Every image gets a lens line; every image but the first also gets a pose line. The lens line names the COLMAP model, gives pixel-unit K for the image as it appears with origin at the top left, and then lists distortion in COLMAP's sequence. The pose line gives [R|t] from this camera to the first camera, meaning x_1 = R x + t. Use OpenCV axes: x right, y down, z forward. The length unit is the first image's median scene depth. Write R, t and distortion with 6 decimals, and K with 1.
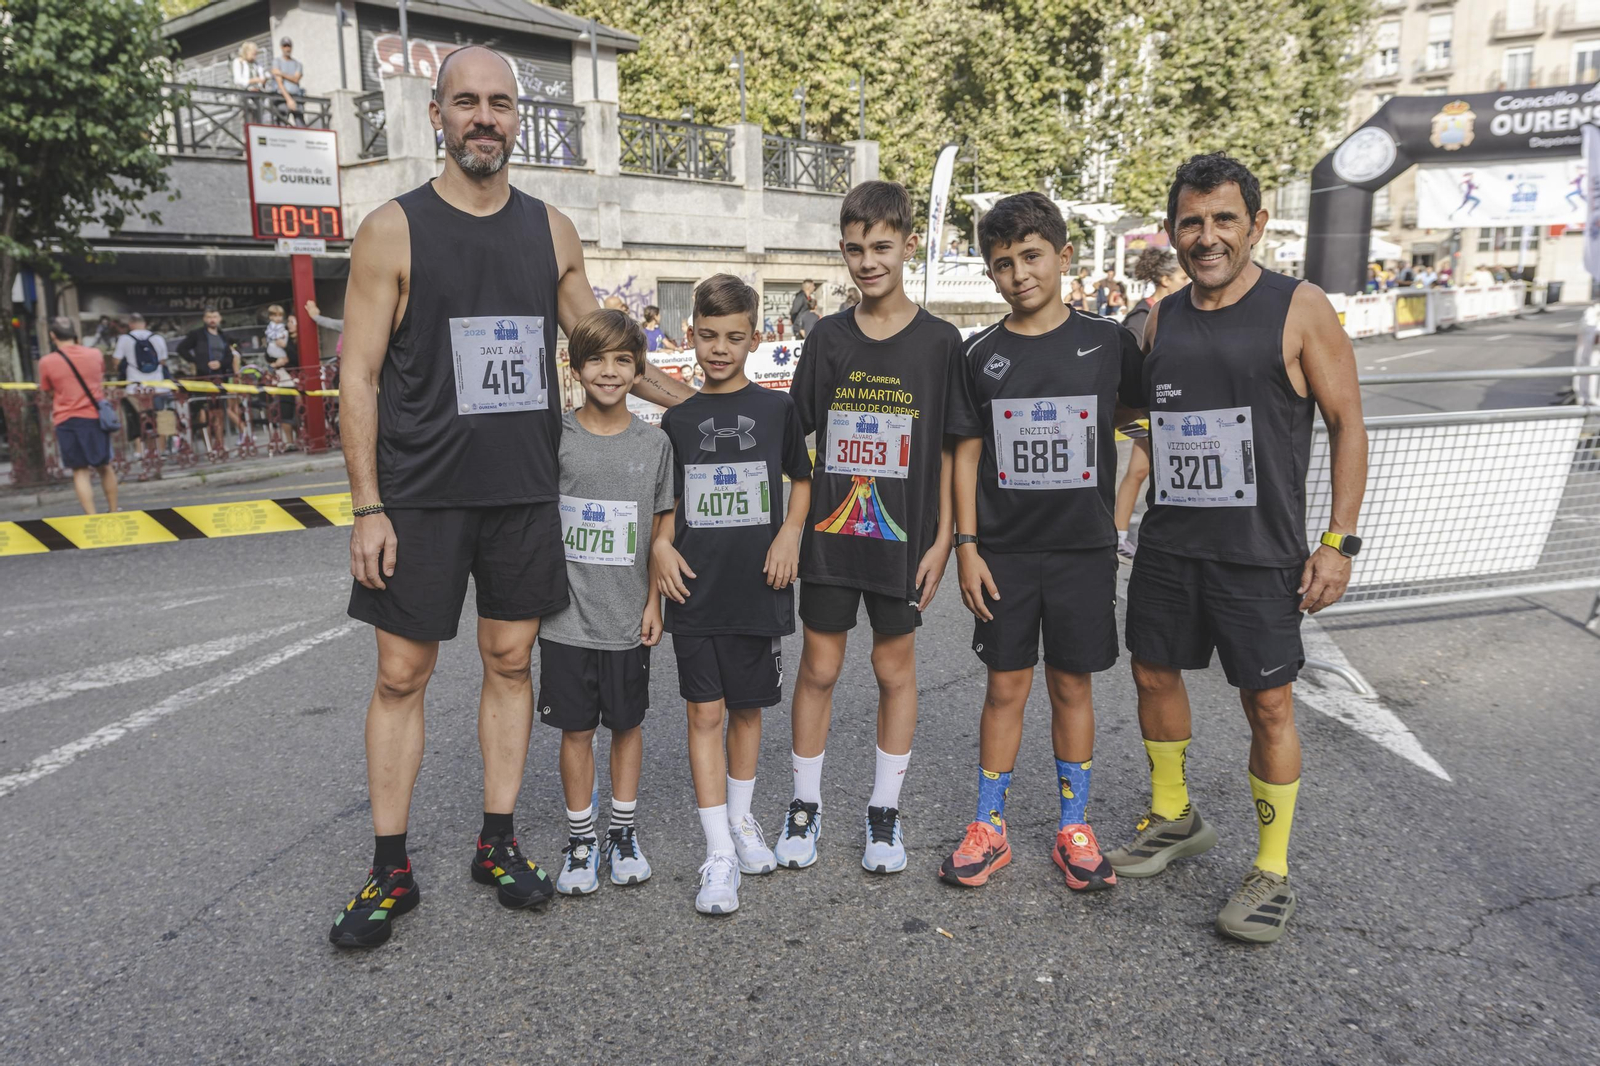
lens RADIAL K [[1273.6, 0, 794.4], [0, 1273.6, 544.9], [0, 0, 1]] dist [0.016785, -0.002926]
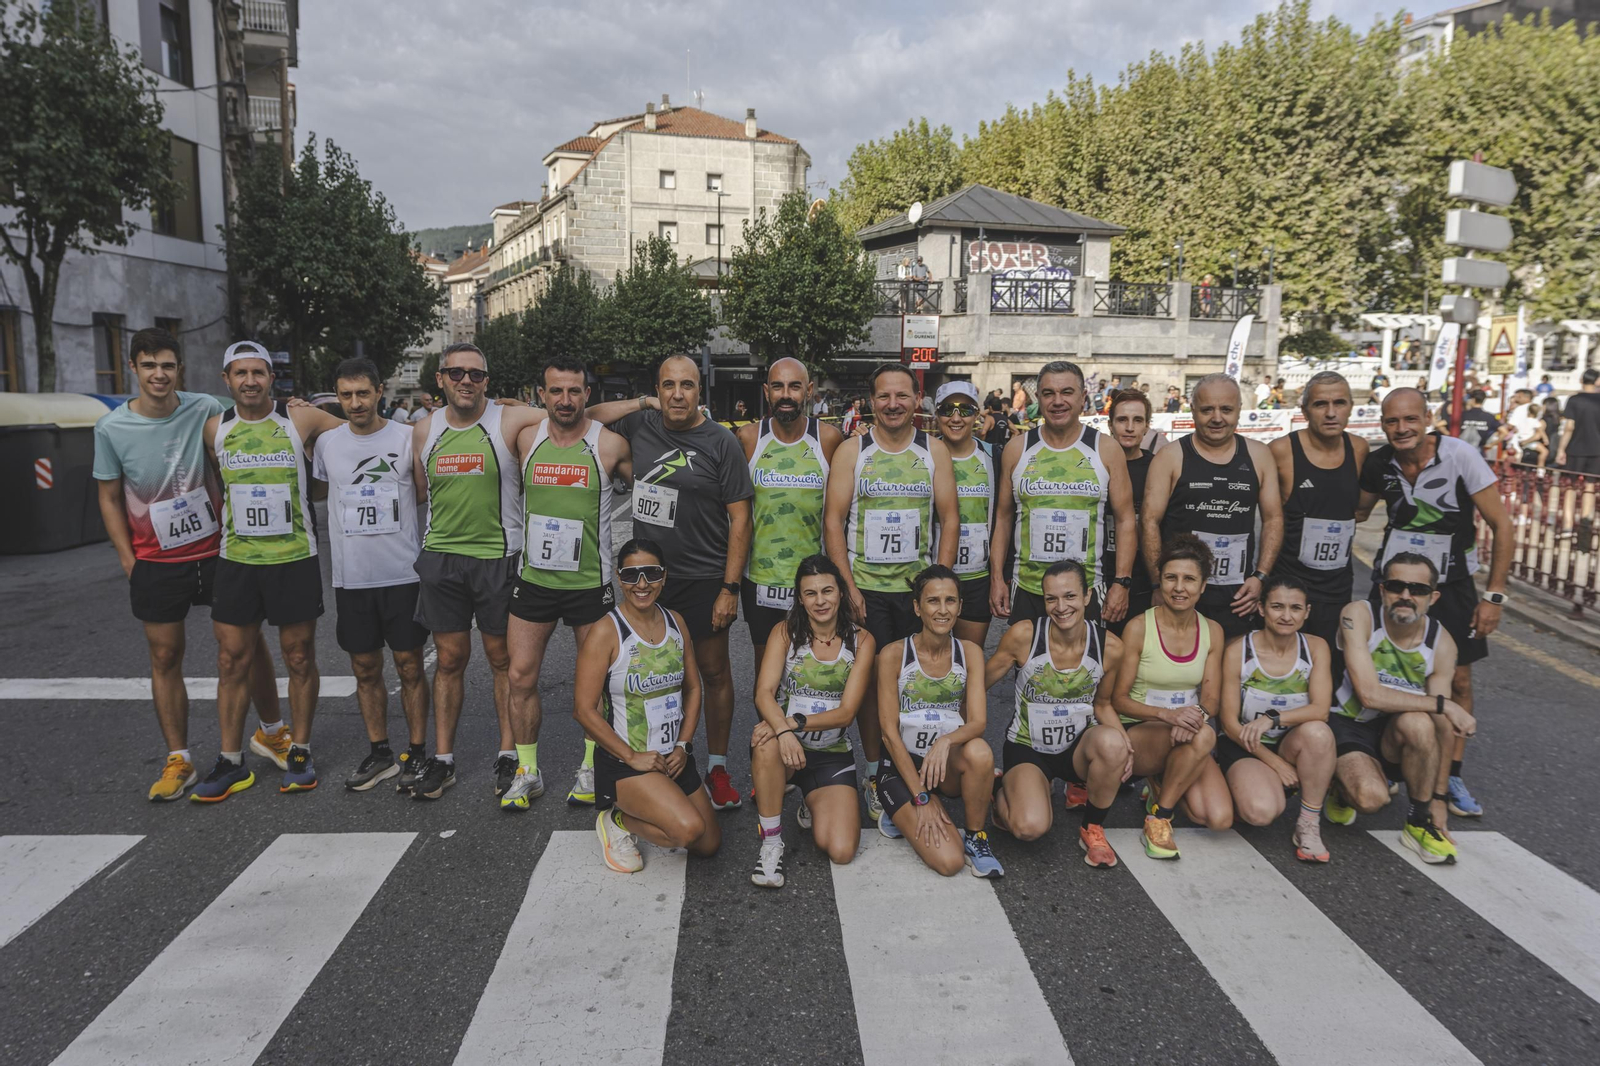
lens RADIAL K [[1273.6, 0, 799.0], [0, 1273.6, 531.6], [0, 0, 1]] dist [0.016785, -0.002926]
pose [[0.896484, 0.078028, -0.436151, 0.219281], [-0.100728, 0.994488, -0.029124, 0.075351], [0.431474, 0.070042, 0.899402, -0.562371]]
